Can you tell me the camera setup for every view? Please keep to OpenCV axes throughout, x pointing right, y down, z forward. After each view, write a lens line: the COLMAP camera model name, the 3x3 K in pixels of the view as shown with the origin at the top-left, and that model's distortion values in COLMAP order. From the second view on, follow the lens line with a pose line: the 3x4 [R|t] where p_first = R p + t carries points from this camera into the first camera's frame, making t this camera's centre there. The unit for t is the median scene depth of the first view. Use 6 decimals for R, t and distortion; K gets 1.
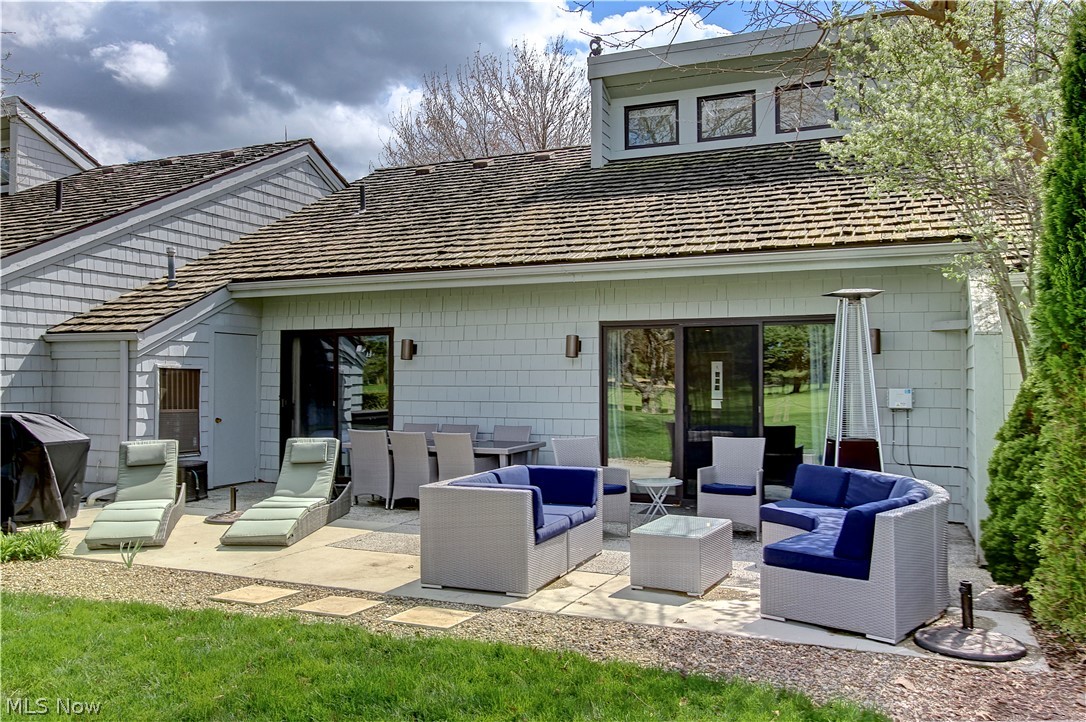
lens RADIAL K [[904.2, 0, 543.0], [0, 904.2, 361.0], [0, 0, 1]] dist [-0.000710, 0.003173]
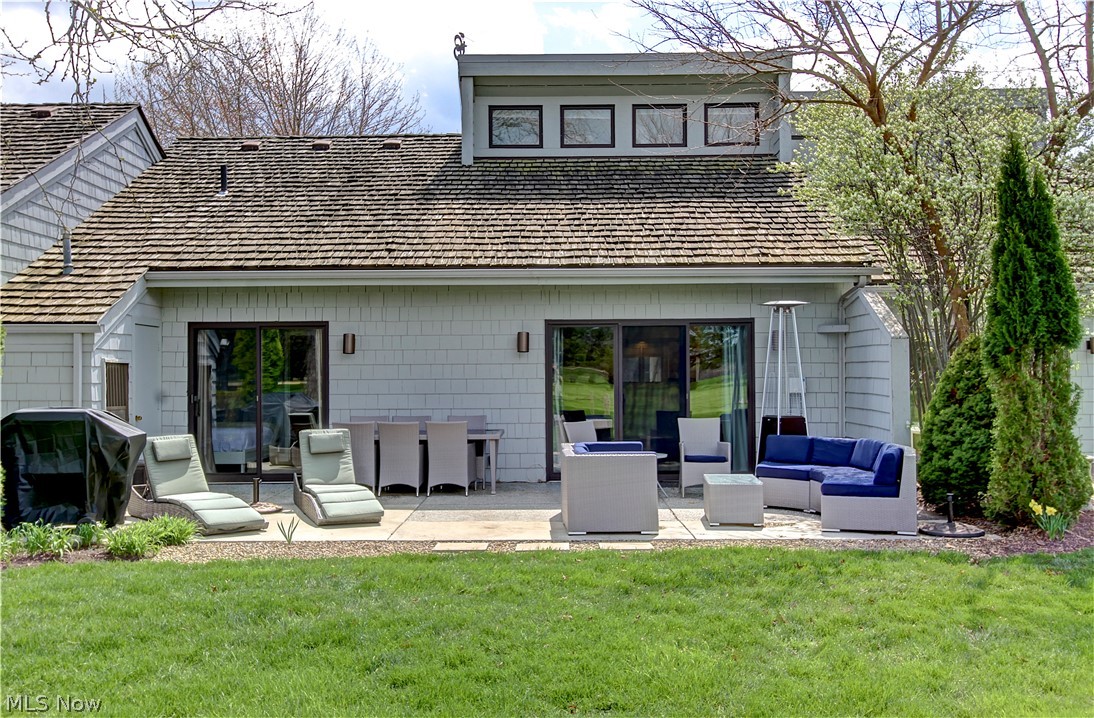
lens RADIAL K [[1164.2, 0, 547.0], [0, 1164.2, 359.0], [0, 0, 1]] dist [0.001396, 0.002489]
pose [[0.909903, 0.000236, 0.414821, -0.519684], [-0.002763, 0.999981, 0.005493, -0.003623], [-0.414812, -0.006144, 0.909886, -0.295229]]
